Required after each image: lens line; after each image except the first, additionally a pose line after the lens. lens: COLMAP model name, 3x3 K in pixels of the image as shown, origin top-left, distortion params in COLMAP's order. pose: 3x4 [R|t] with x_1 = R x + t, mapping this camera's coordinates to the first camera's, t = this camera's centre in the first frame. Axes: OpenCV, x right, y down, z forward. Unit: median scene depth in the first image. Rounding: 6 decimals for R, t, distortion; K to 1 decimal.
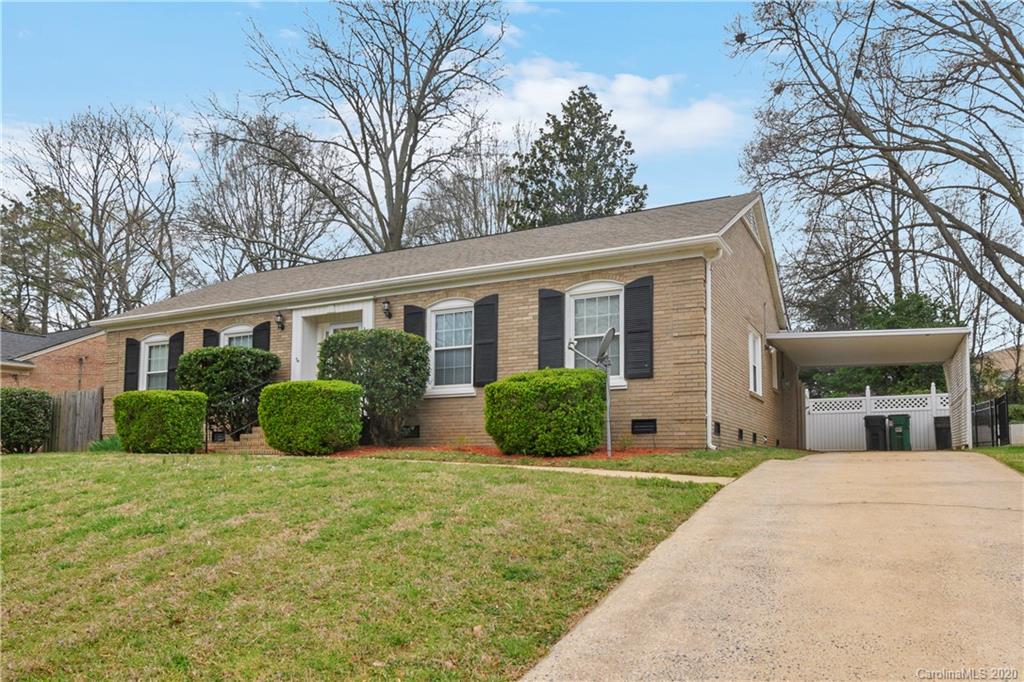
lens RADIAL K [[694.6, 0, 512.0], [0, 694.6, 341.0], [0, 0, 1]] dist [-0.046254, -0.000816]
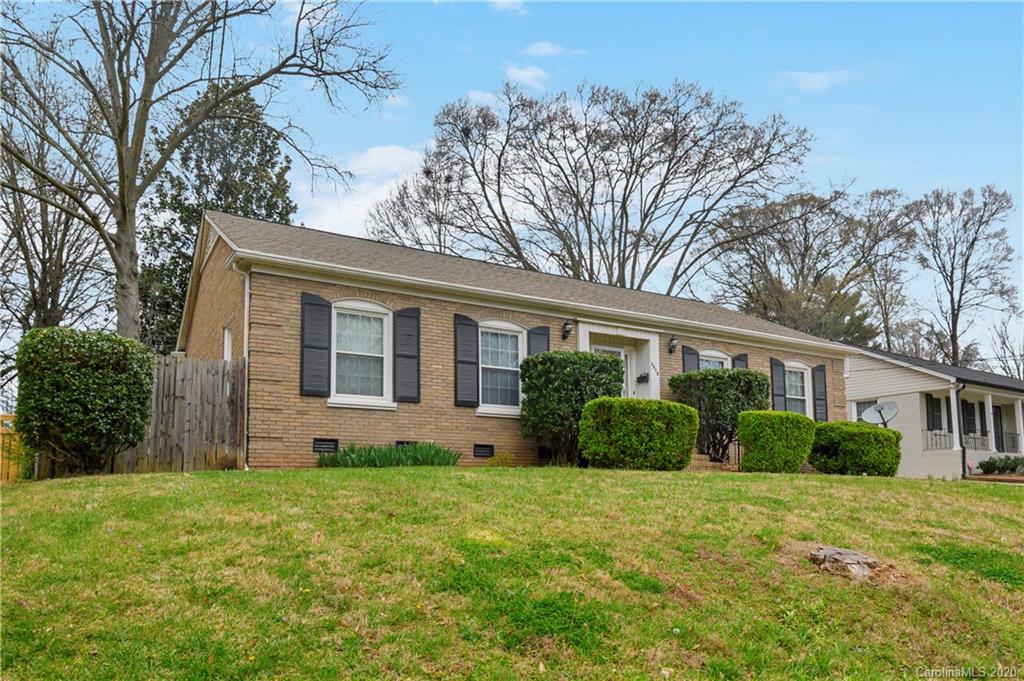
lens RADIAL K [[694.6, 0, 512.0], [0, 694.6, 340.5], [0, 0, 1]] dist [-0.046254, -0.000816]
pose [[0.554263, 0.171592, 0.814462, -1.103703], [-0.147720, 0.983265, -0.106628, 0.093070], [-0.819128, -0.061212, 0.570335, 0.509056]]
